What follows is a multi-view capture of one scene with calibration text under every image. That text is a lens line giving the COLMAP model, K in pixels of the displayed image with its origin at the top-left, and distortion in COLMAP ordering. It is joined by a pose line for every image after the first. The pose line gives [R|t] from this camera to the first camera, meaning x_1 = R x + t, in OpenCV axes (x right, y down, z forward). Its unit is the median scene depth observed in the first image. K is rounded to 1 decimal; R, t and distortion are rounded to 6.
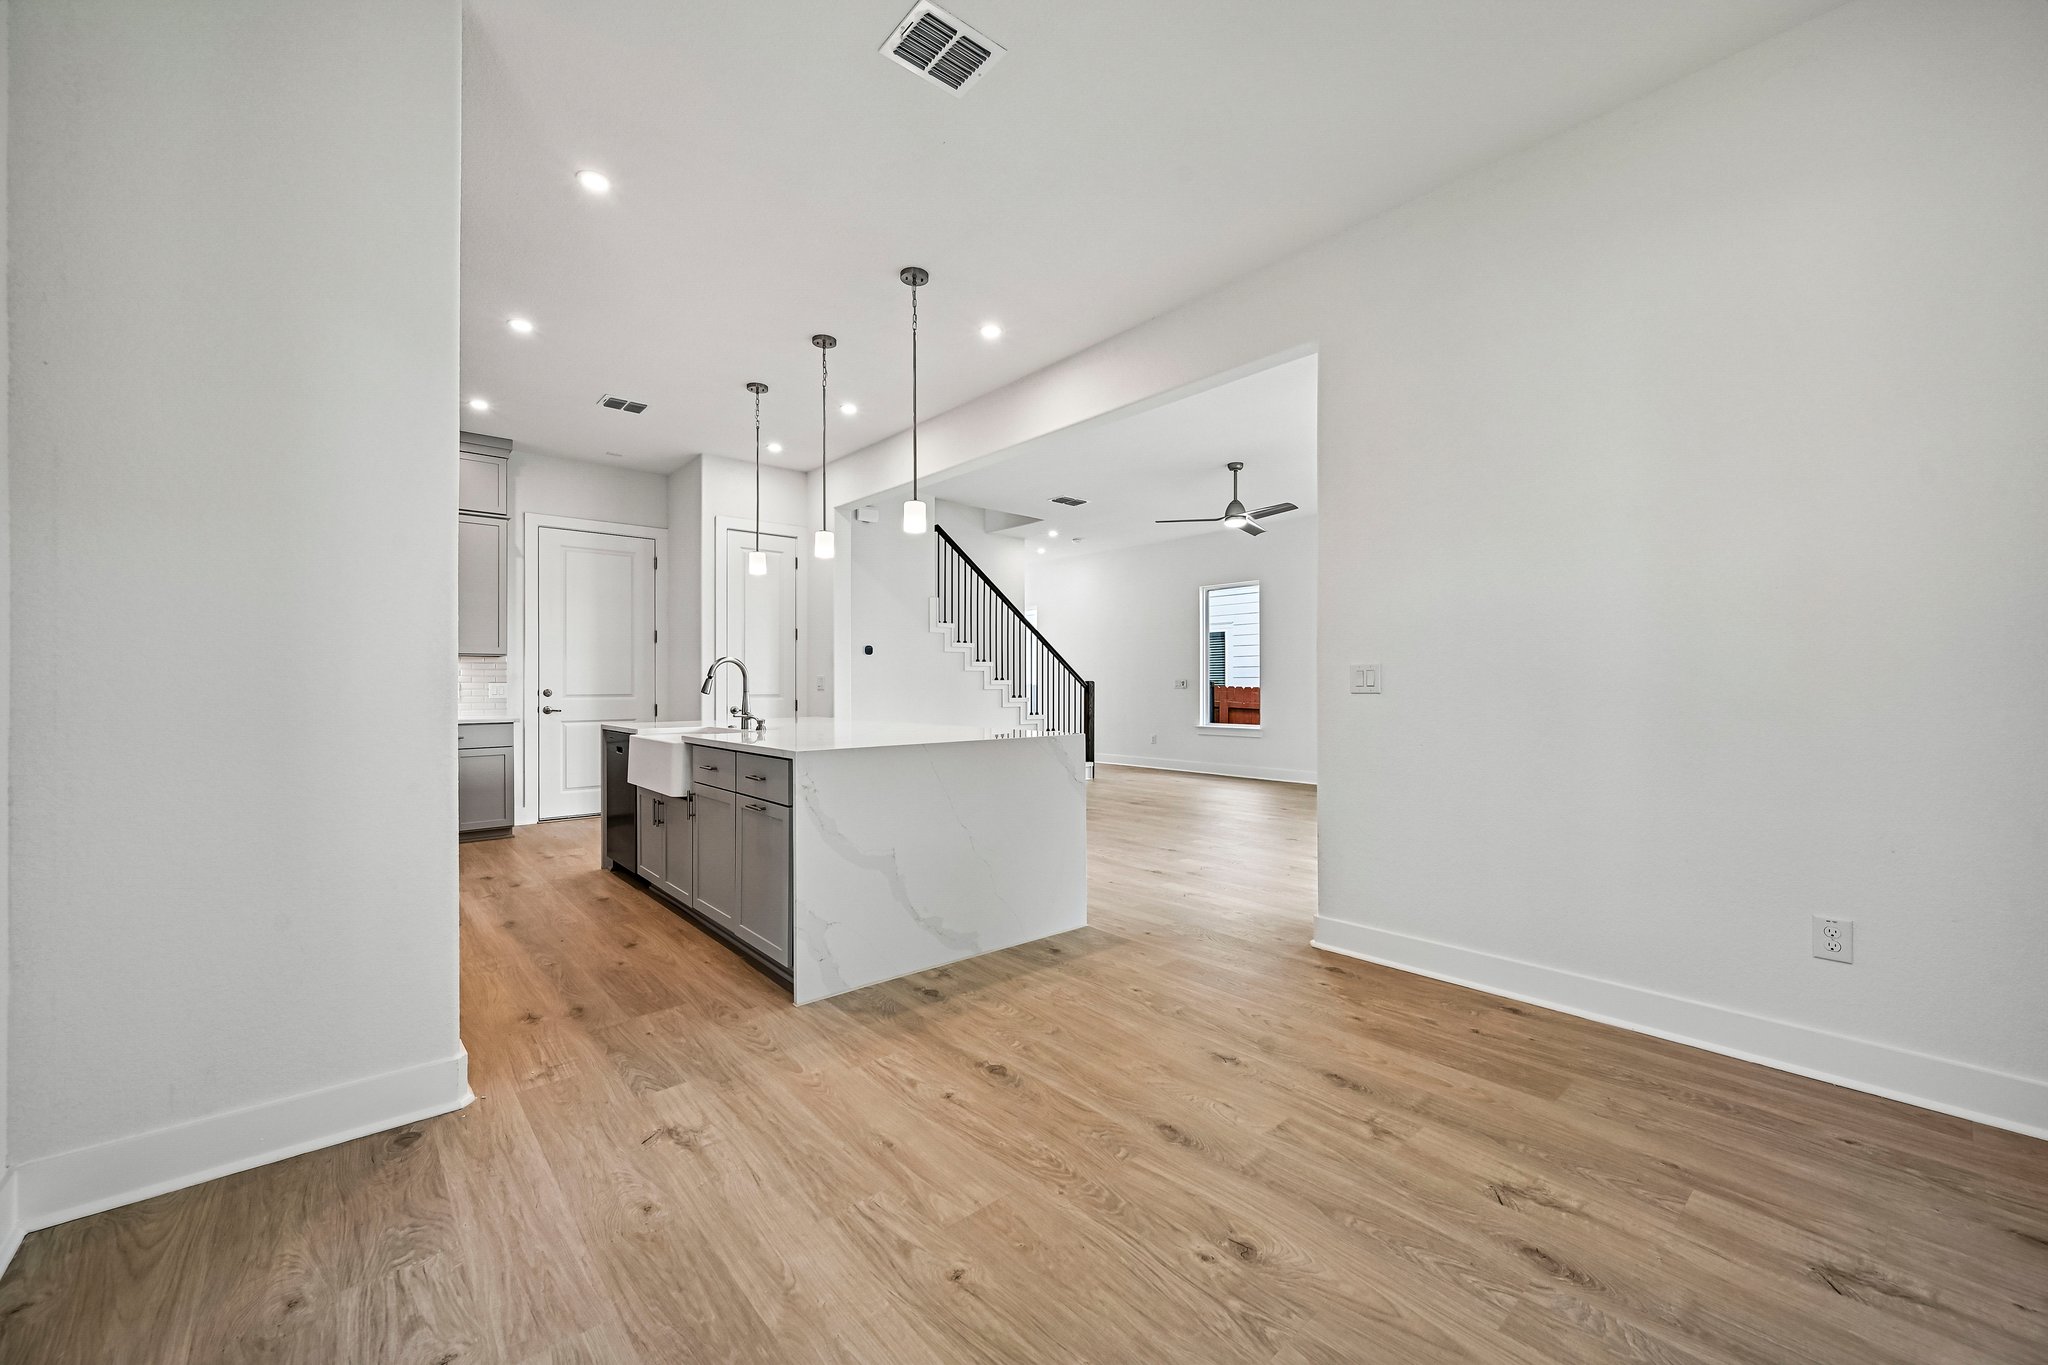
lens RADIAL K [[799.6, 0, 1027.4], [0, 799.6, 686.3], [0, 0, 1]] dist [-0.002472, 0.001205]
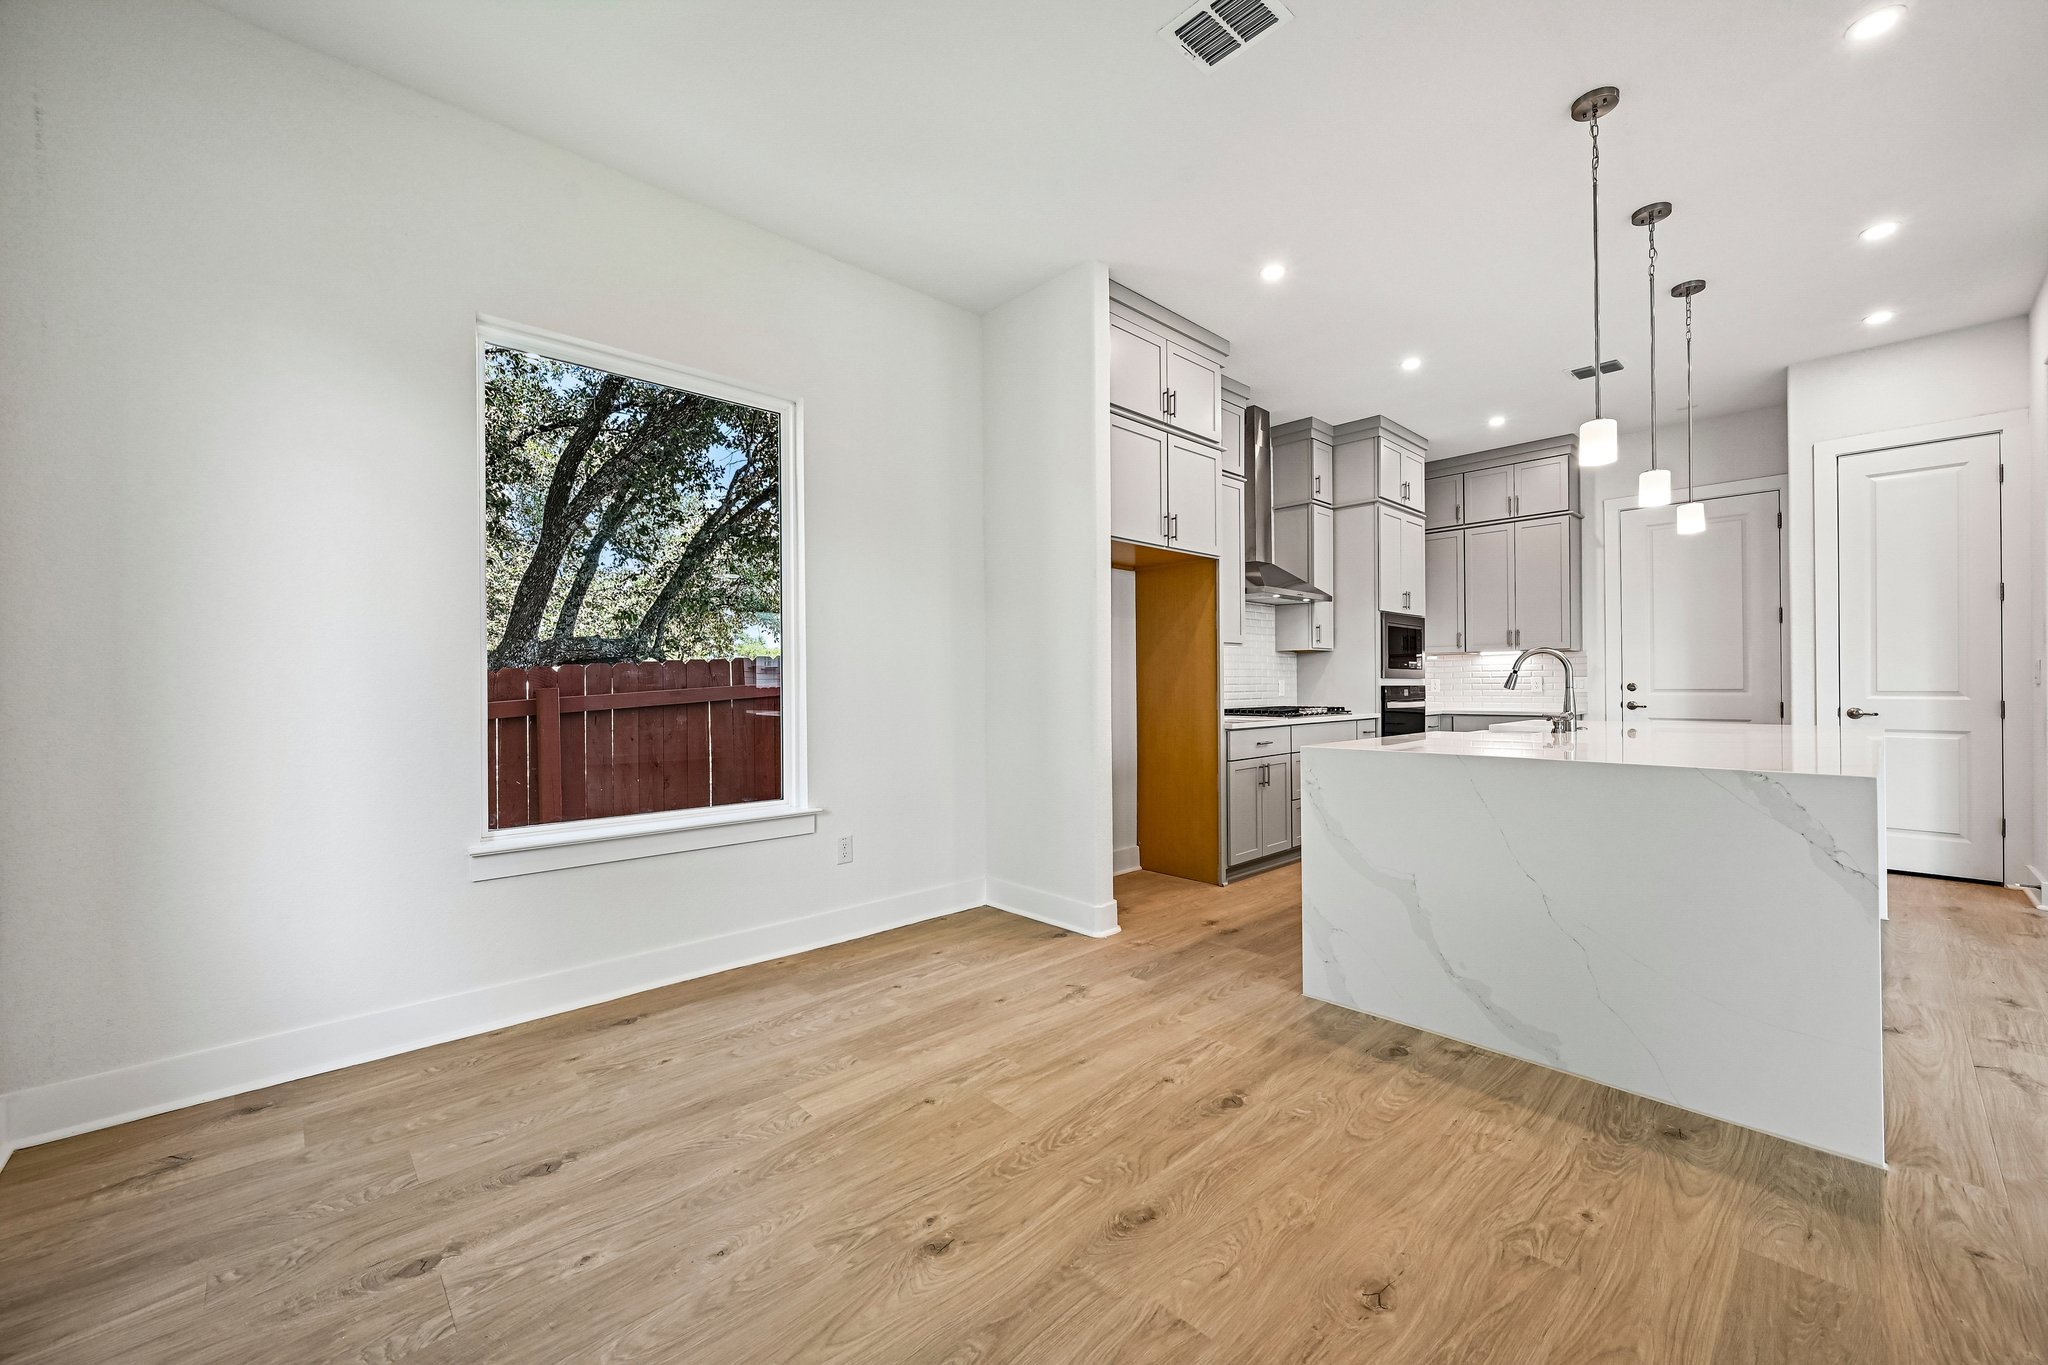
lens RADIAL K [[799.6, 0, 1025.1], [0, 799.6, 684.3], [0, 0, 1]] dist [-0.002472, 0.001205]
pose [[0.035513, 0.001591, -0.999368, 0.987565], [0.006256, 0.999979, 0.001814, -0.002911], [0.999350, -0.006316, 0.035502, 0.833231]]
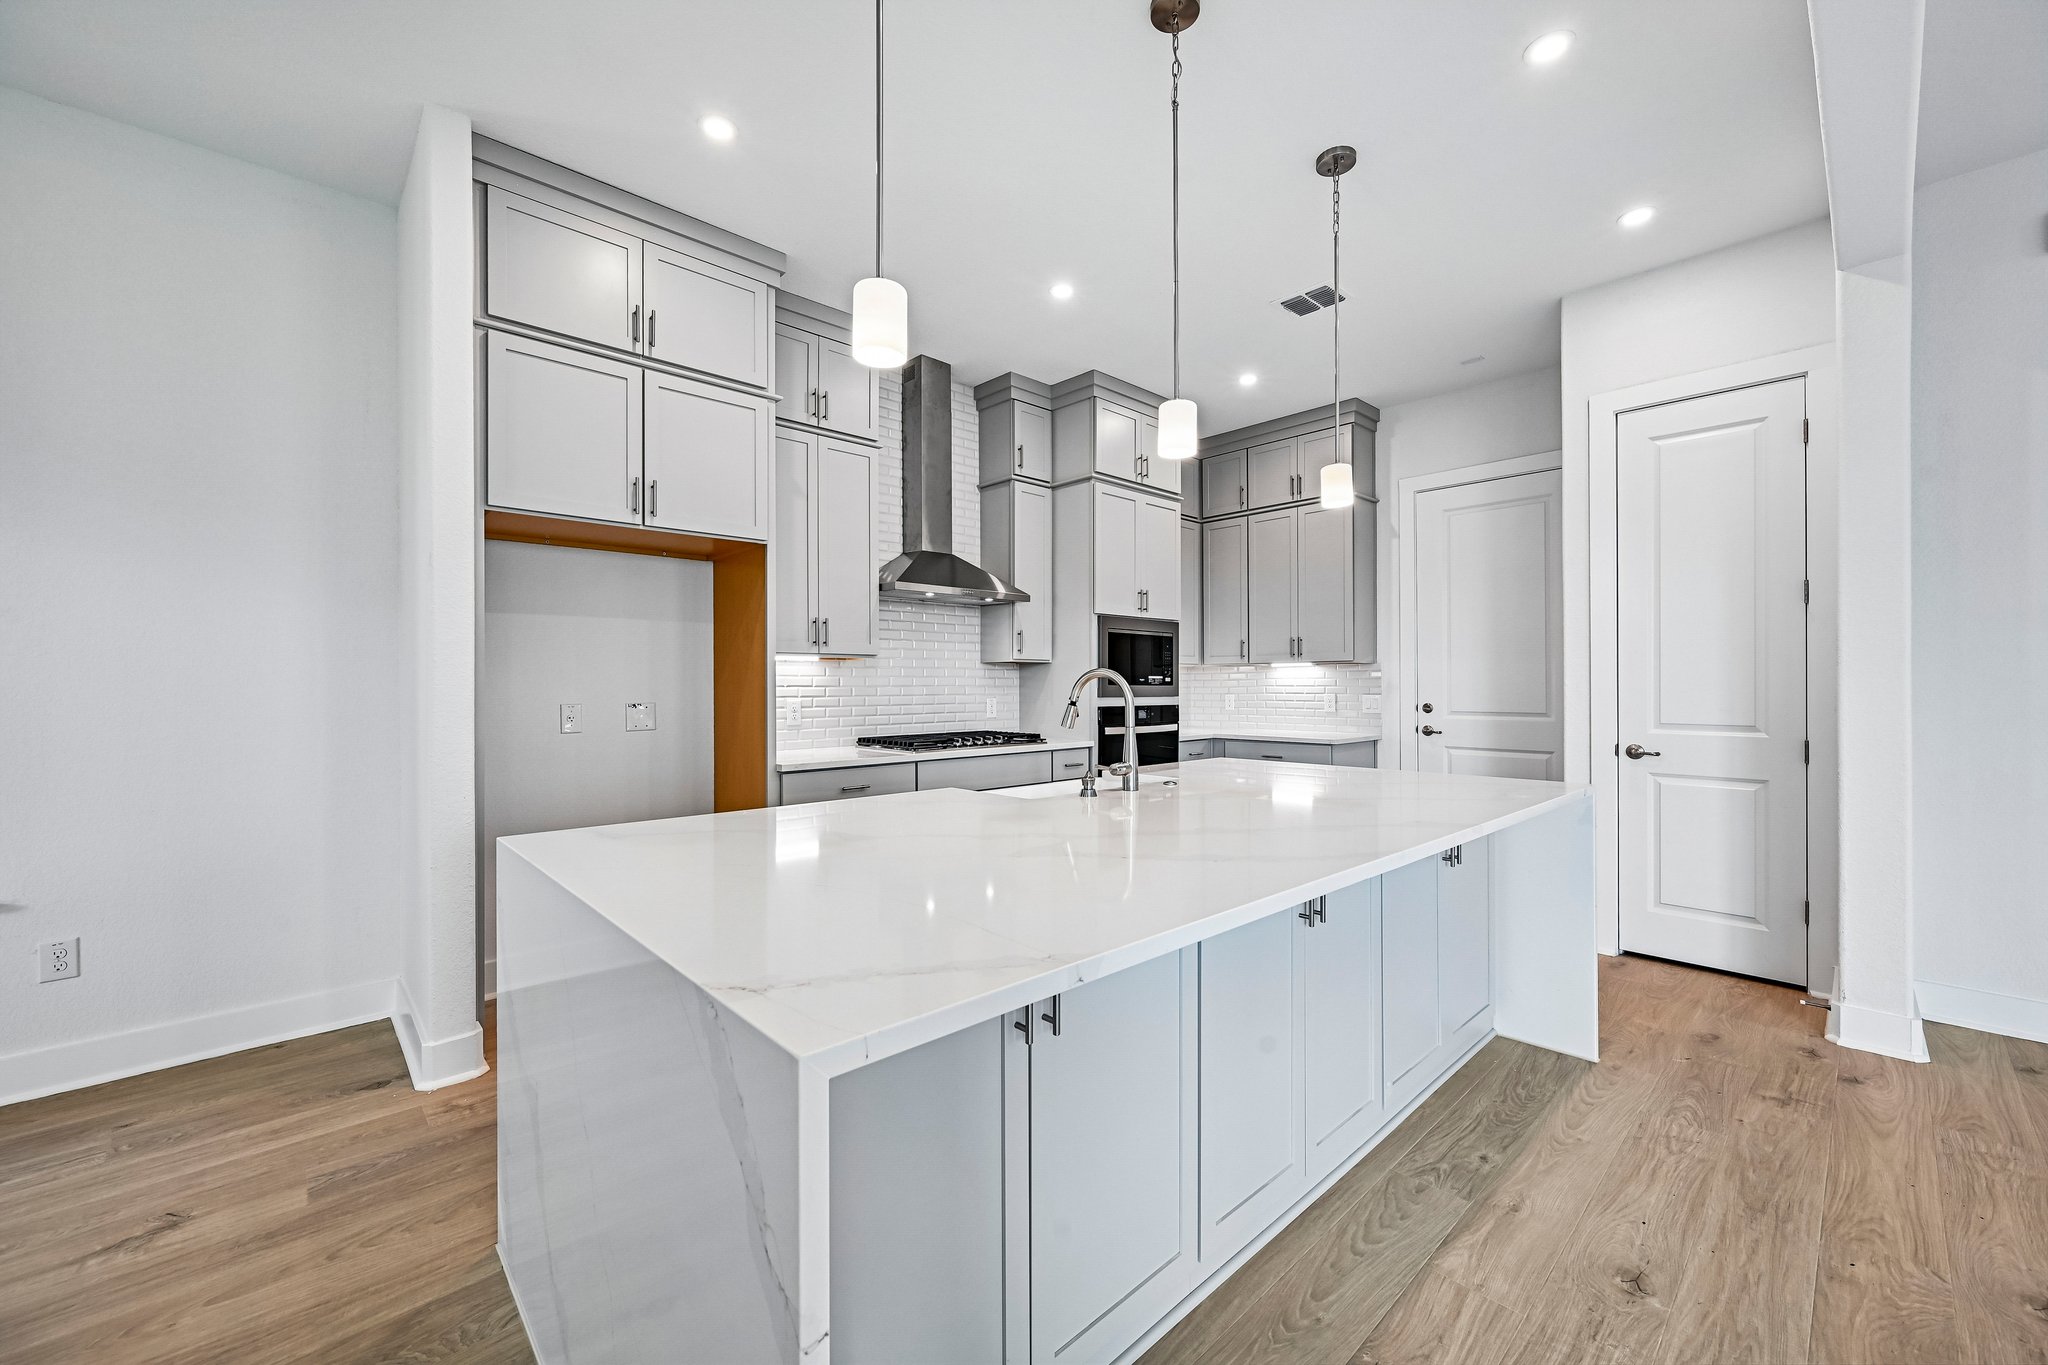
lens RADIAL K [[799.6, 0, 1024.9], [0, 799.6, 685.5], [0, 0, 1]] dist [-0.002472, 0.001205]
pose [[0.035182, 0.002770, -0.999377, 0.476694], [0.001860, 0.999994, 0.002837, -0.052086], [0.999379, -0.001959, 0.035177, 1.897879]]
